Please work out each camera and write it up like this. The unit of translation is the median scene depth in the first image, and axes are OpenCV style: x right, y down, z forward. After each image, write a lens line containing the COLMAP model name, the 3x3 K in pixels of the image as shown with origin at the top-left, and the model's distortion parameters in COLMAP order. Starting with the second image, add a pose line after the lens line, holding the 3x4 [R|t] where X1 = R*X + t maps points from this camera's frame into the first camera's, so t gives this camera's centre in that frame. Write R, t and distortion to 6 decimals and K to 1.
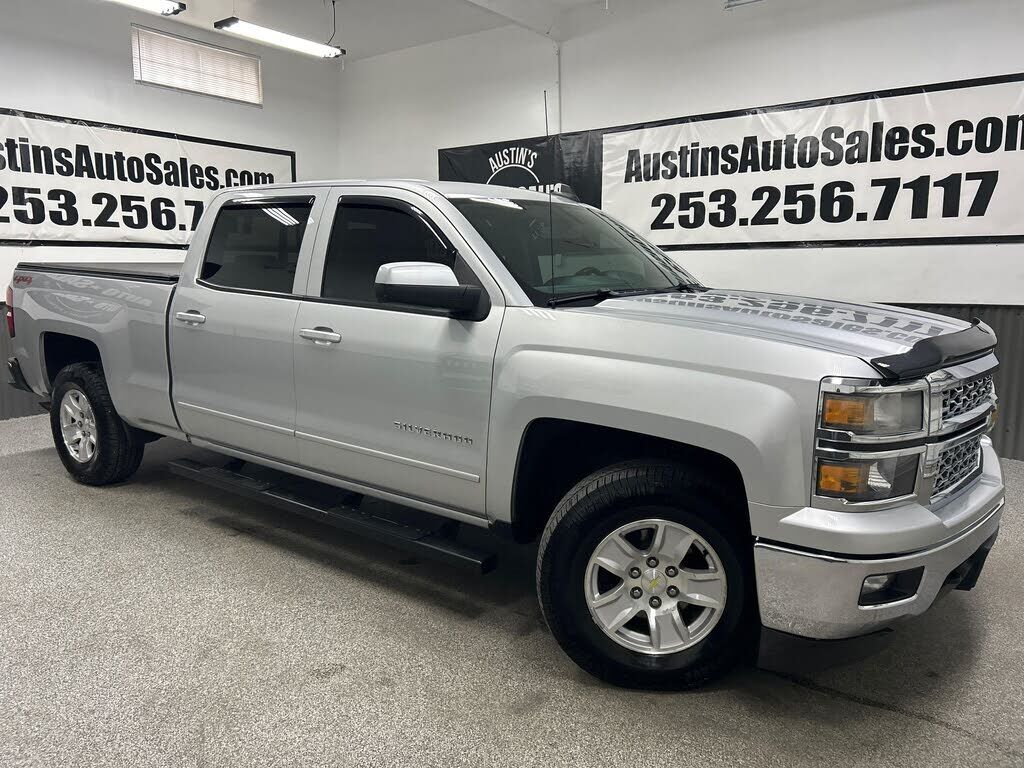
lens RADIAL K [[803.3, 0, 516.9], [0, 803.3, 379.1], [0, 0, 1]] dist [0.011009, -0.024454]
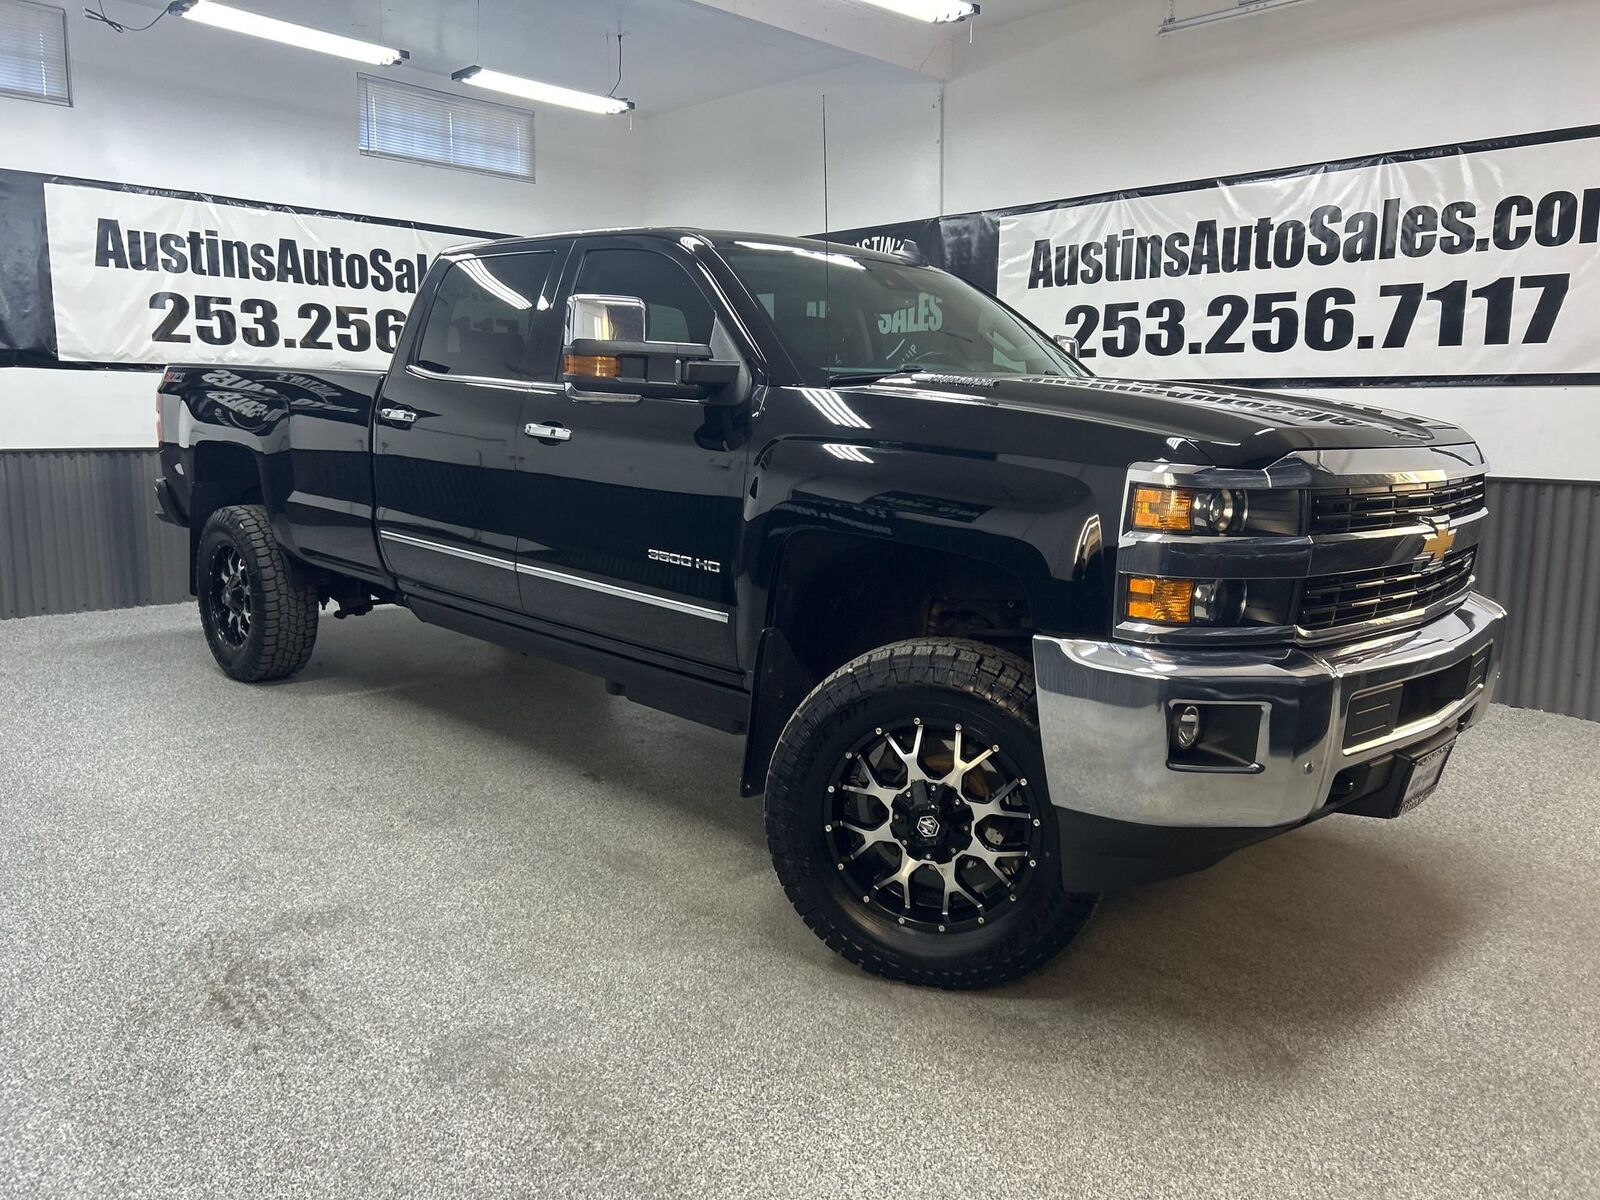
lens RADIAL K [[1255.2, 0, 800.0], [0, 1255.2, 582.8], [0, 0, 1]] dist [0.011009, -0.024454]
pose [[0.987683, 0.034679, -0.152580, 0.122317], [-0.034602, 0.999396, 0.003162, 0.007595], [0.152597, 0.002156, 0.988286, -0.081555]]
